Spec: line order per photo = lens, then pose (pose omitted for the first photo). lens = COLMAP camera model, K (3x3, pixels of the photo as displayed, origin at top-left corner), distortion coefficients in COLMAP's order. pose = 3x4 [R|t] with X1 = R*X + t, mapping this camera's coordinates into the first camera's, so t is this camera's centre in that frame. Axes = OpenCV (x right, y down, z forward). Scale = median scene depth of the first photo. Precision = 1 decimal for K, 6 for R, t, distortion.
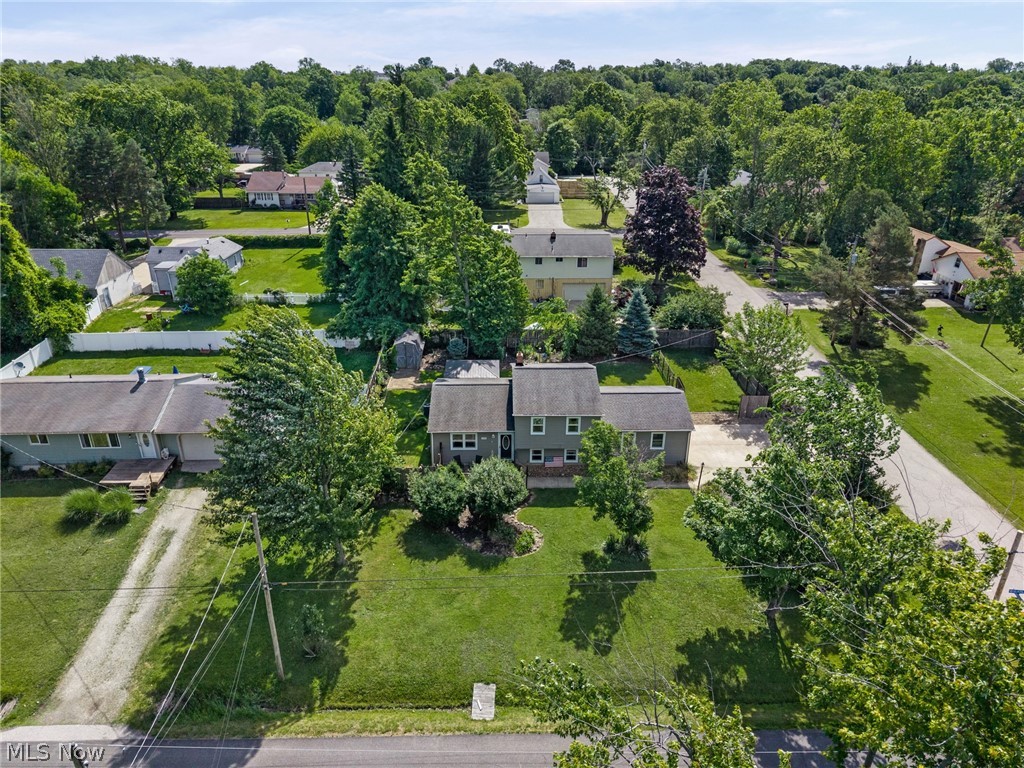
lens RADIAL K [[684.0, 0, 515.7], [0, 684.0, 382.1], [0, 0, 1]] dist [0.061095, -0.086294]
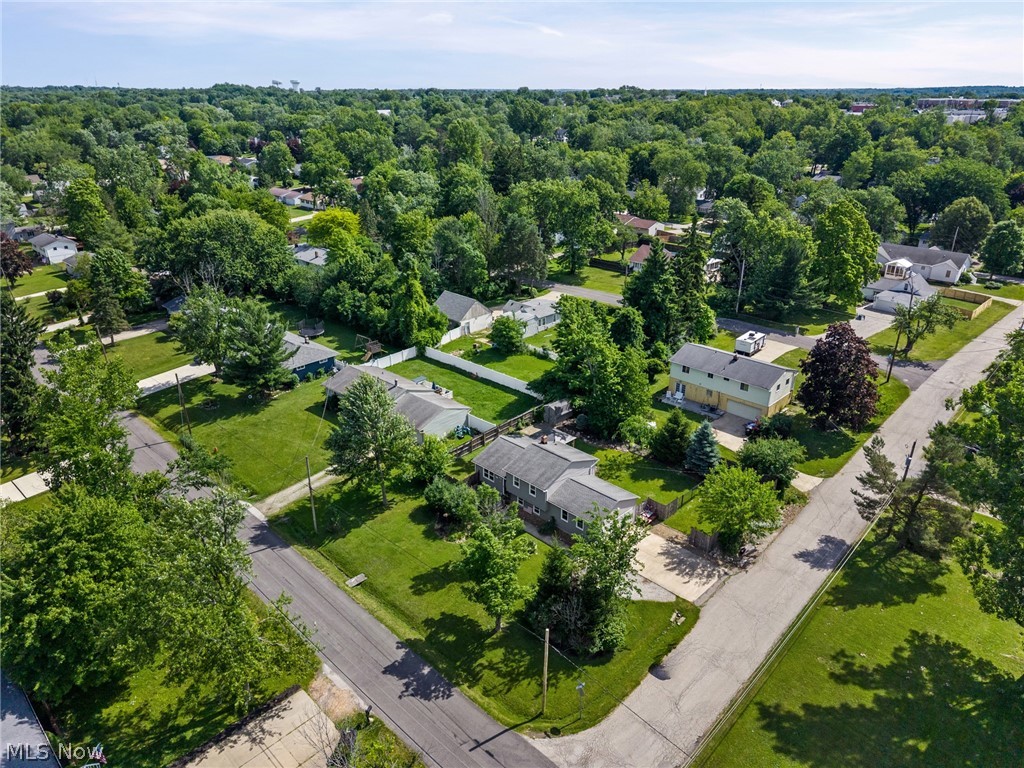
lens RADIAL K [[684.0, 0, 515.7], [0, 684.0, 382.1], [0, 0, 1]] dist [0.061095, -0.086294]
pose [[0.696083, 0.274929, -0.663237, 0.722487], [-0.288027, 0.953115, 0.092800, -0.214715], [0.657654, 0.126434, 0.742634, -0.154529]]
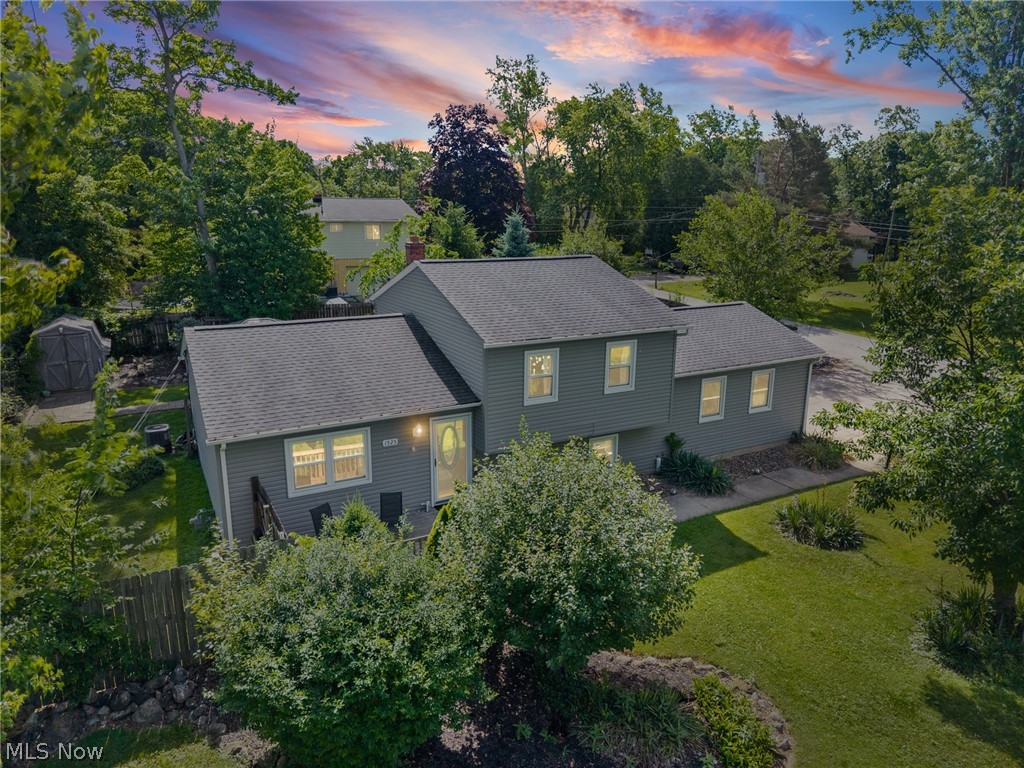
lens RADIAL K [[684.0, 0, 515.7], [0, 684.0, 382.1], [0, 0, 1]] dist [0.061095, -0.086294]
pose [[0.888548, -0.101085, 0.447509, -0.101799], [0.175010, 0.976348, -0.126950, 0.076145], [-0.424092, 0.191119, 0.885223, 0.477482]]
